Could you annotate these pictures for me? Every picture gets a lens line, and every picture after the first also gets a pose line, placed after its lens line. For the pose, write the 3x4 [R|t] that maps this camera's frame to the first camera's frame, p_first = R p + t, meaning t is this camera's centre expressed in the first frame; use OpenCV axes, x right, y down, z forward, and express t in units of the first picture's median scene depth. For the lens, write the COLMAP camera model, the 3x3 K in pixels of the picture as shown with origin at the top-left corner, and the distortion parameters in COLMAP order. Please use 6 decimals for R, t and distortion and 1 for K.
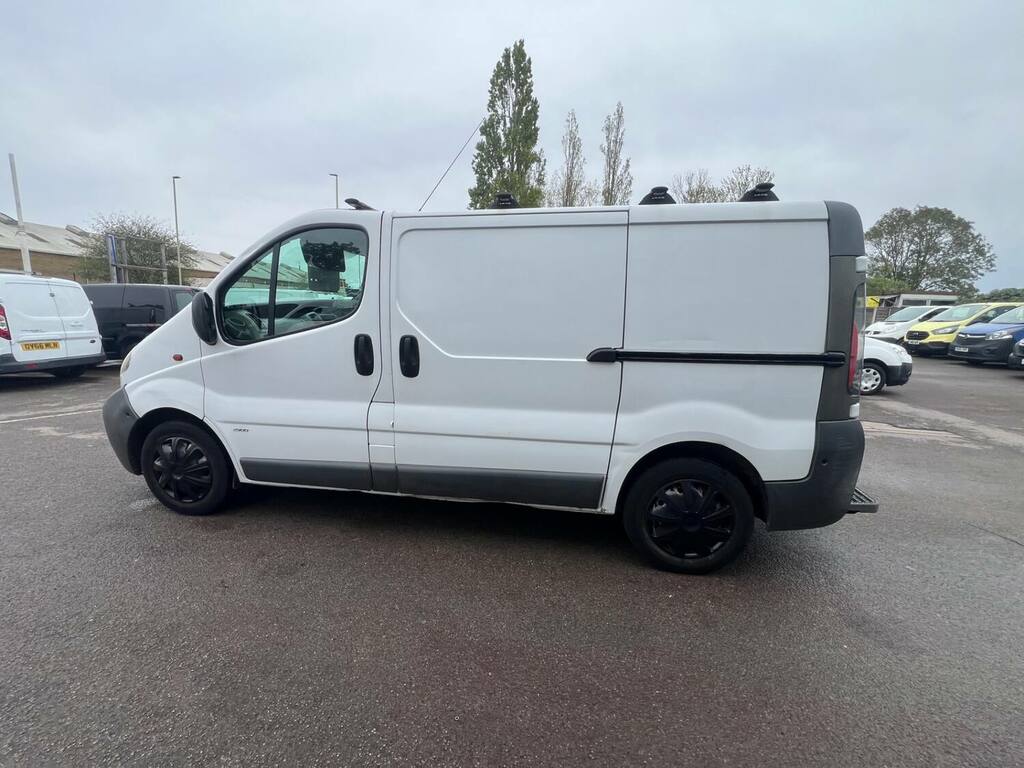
lens RADIAL K [[412.5, 0, 509.8], [0, 412.5, 385.1], [0, 0, 1]] dist [-0.002409, -0.000038]
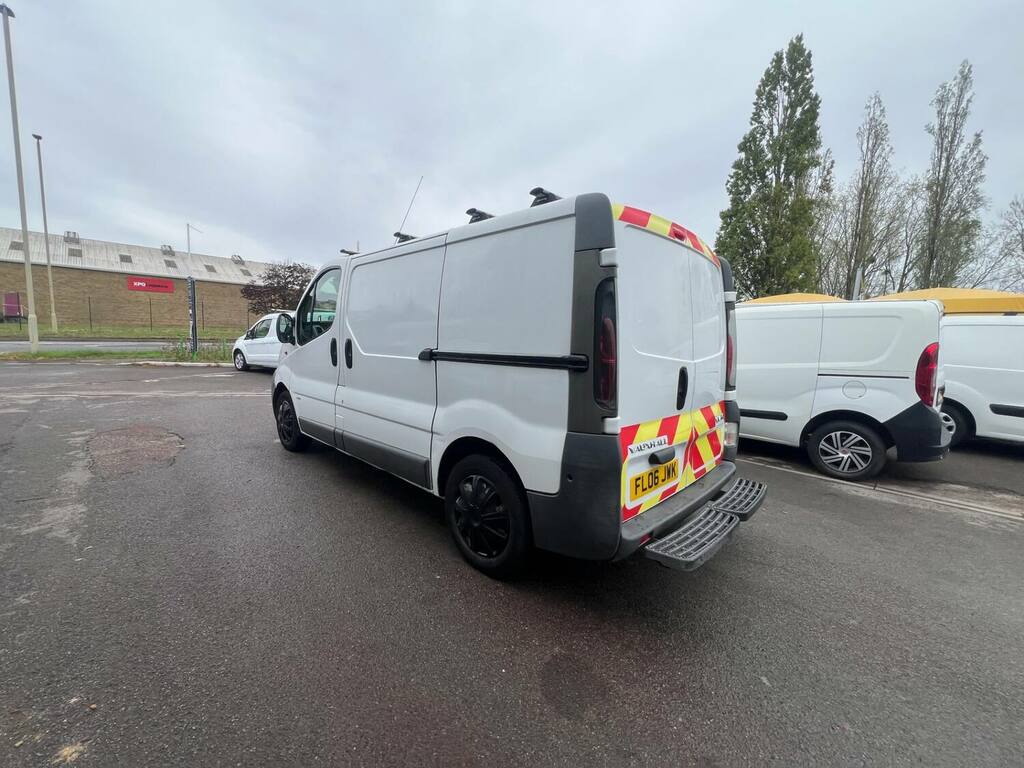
lens RADIAL K [[412.5, 0, 506.2], [0, 412.5, 384.1], [0, 0, 1]] dist [-0.002409, -0.000038]
pose [[0.817937, 0.069670, -0.571074, 0.862263], [-0.114088, 0.992569, -0.042313, 0.028619], [0.563883, 0.099762, 0.819807, 0.128538]]
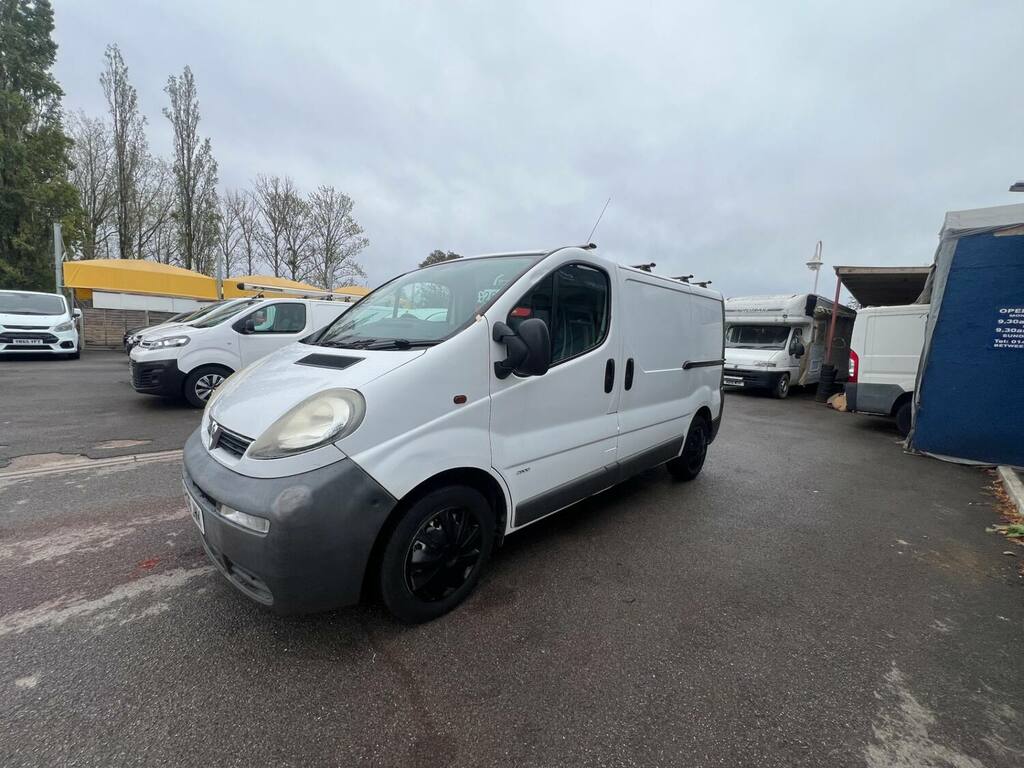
lens RADIAL K [[412.5, 0, 513.4], [0, 412.5, 383.3], [0, 0, 1]] dist [-0.002409, -0.000038]
pose [[0.575408, -0.088566, 0.813057, -1.296382], [0.108271, 0.993619, 0.031610, -0.104179], [-0.810668, 0.069842, 0.581325, 0.455574]]
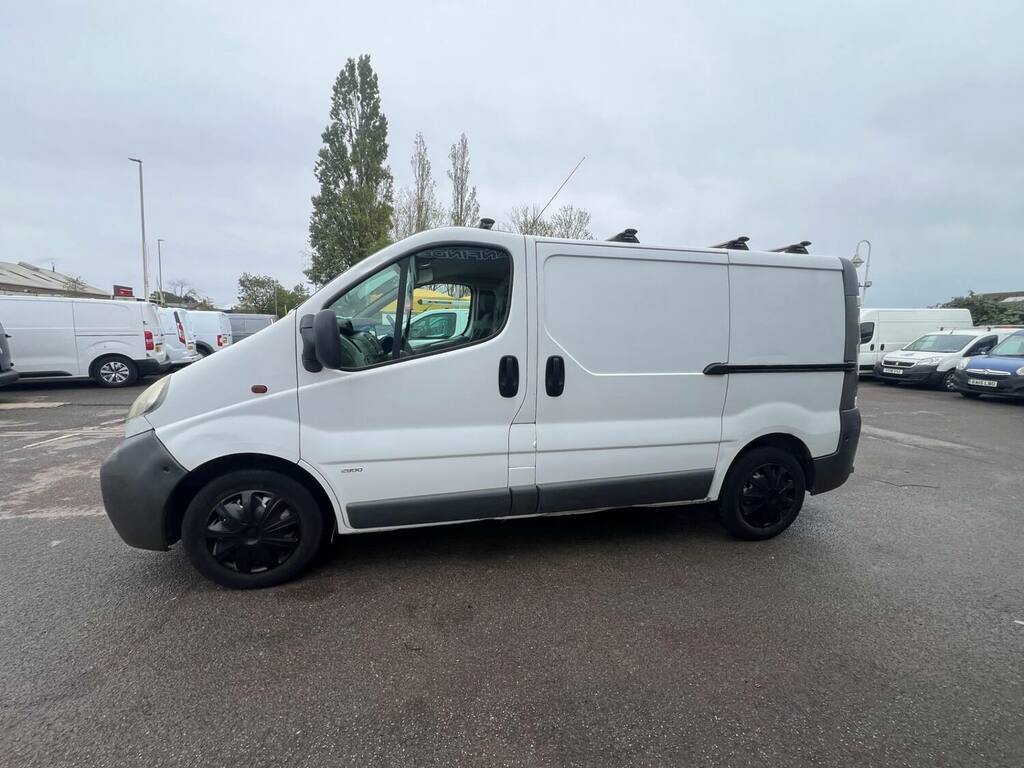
lens RADIAL K [[412.5, 0, 510.3], [0, 412.5, 384.3], [0, 0, 1]] dist [-0.002409, -0.000038]
pose [[0.928855, -0.044700, 0.367736, -0.616307], [0.060977, 0.997601, -0.032759, -0.019406], [-0.365390, 0.052852, 0.929353, 0.073281]]
